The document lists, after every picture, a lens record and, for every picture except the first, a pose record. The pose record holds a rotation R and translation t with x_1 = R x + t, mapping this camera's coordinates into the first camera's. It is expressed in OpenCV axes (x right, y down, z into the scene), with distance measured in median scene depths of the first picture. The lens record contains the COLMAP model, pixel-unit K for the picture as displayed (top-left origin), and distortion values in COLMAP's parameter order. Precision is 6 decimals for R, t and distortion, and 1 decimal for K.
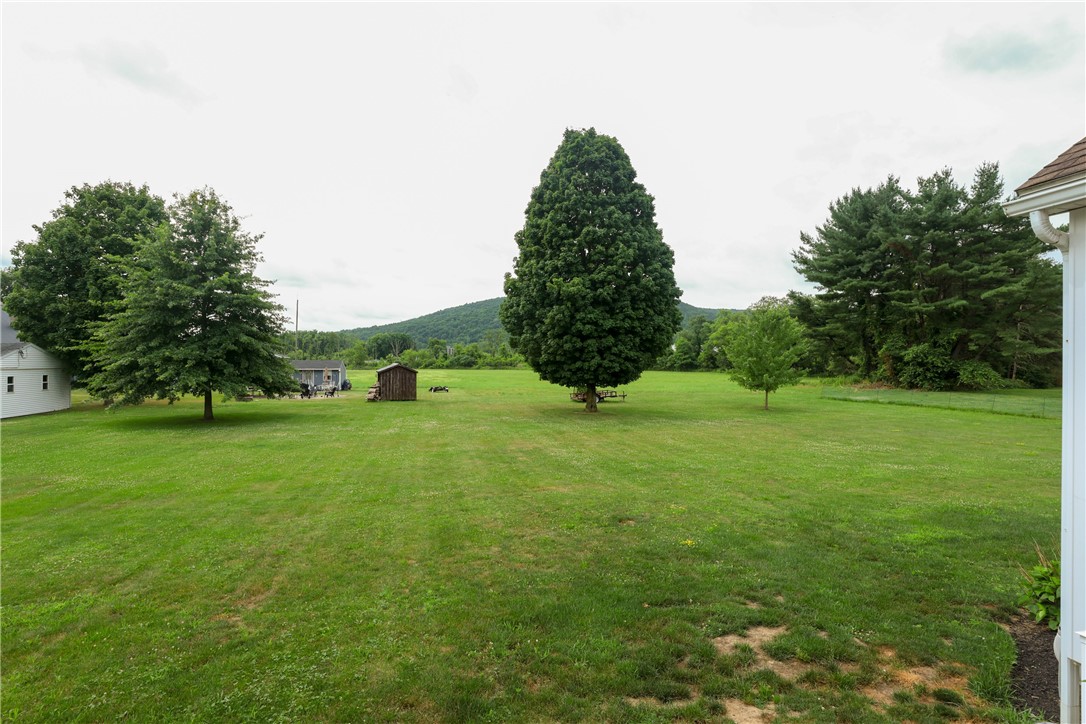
lens RADIAL K [[537.4, 0, 543.0], [0, 537.4, 362.0], [0, 0, 1]] dist [-0.040653, 0.000341]
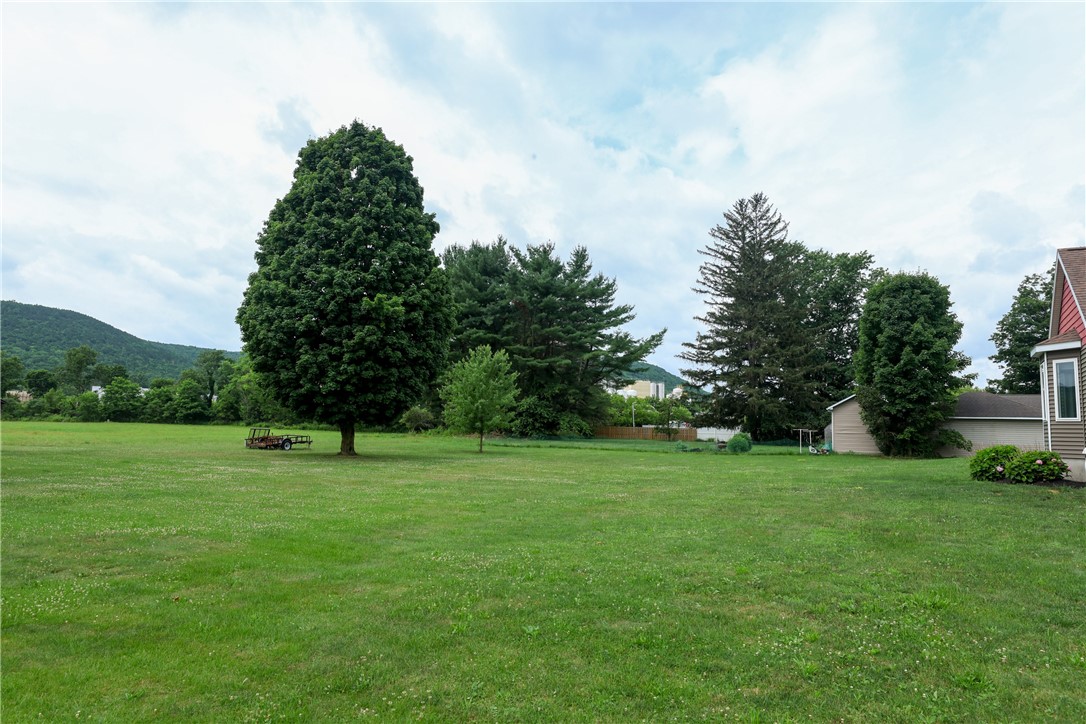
lens RADIAL K [[686.4, 0, 543.0], [0, 686.4, 362.0], [0, 0, 1]] dist [-0.002718, -0.000288]
pose [[0.656213, 0.083526, 0.749938, -0.342674], [-0.020126, 0.995439, -0.093258, 0.027612], [-0.754307, 0.046104, 0.654901, 0.048512]]
